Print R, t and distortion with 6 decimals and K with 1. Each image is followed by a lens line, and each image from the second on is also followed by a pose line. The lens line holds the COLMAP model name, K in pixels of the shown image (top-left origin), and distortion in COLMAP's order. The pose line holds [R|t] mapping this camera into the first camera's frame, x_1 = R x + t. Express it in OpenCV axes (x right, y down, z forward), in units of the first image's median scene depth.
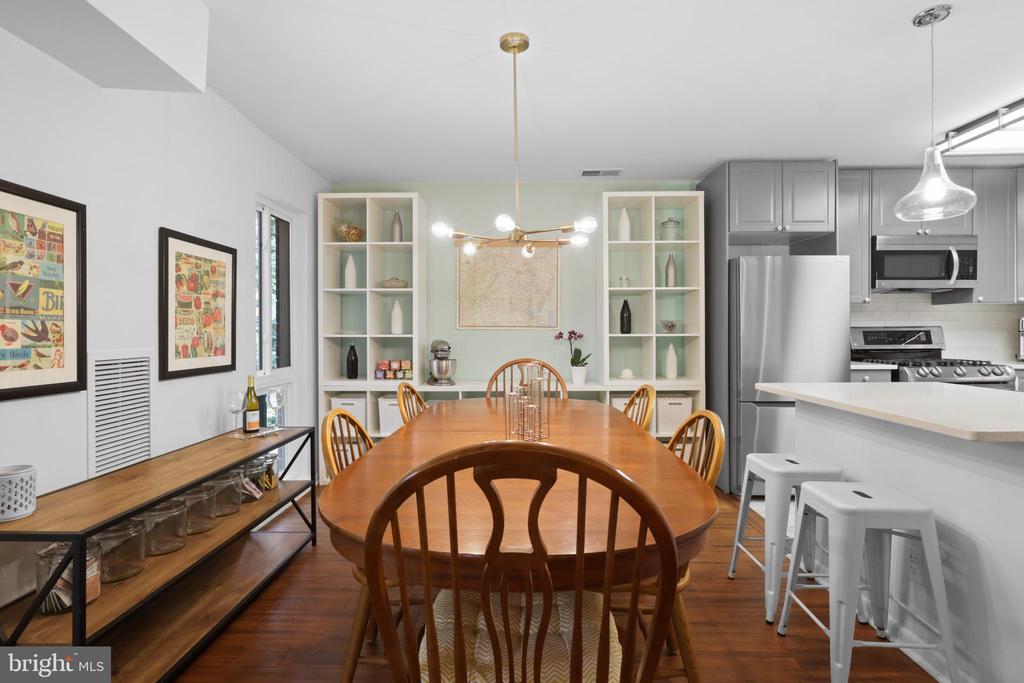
lens RADIAL K [[512.9, 0, 510.5], [0, 512.9, 335.6], [0, 0, 1]] dist [-0.020754, 0.006905]
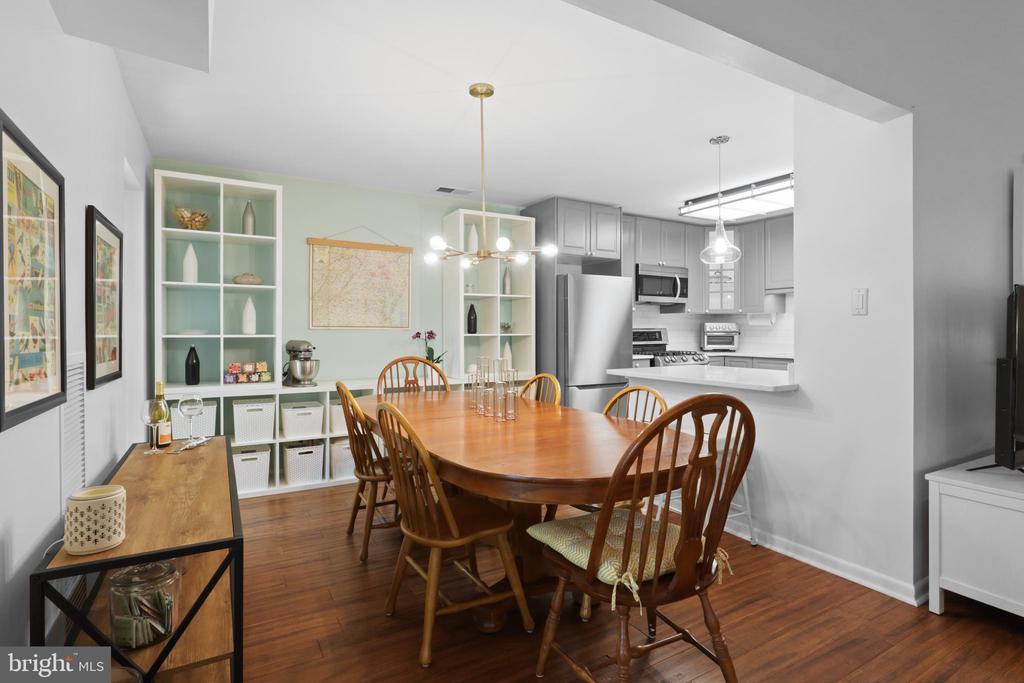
lens RADIAL K [[512.9, 0, 512.2], [0, 512.9, 341.1], [0, 0, 1]] dist [-0.020754, 0.006905]
pose [[0.857151, -0.008061, 0.515002, -0.300574], [0.002017, 0.999922, 0.012295, -0.000842], [-0.515061, -0.009499, 0.857101, -0.036146]]
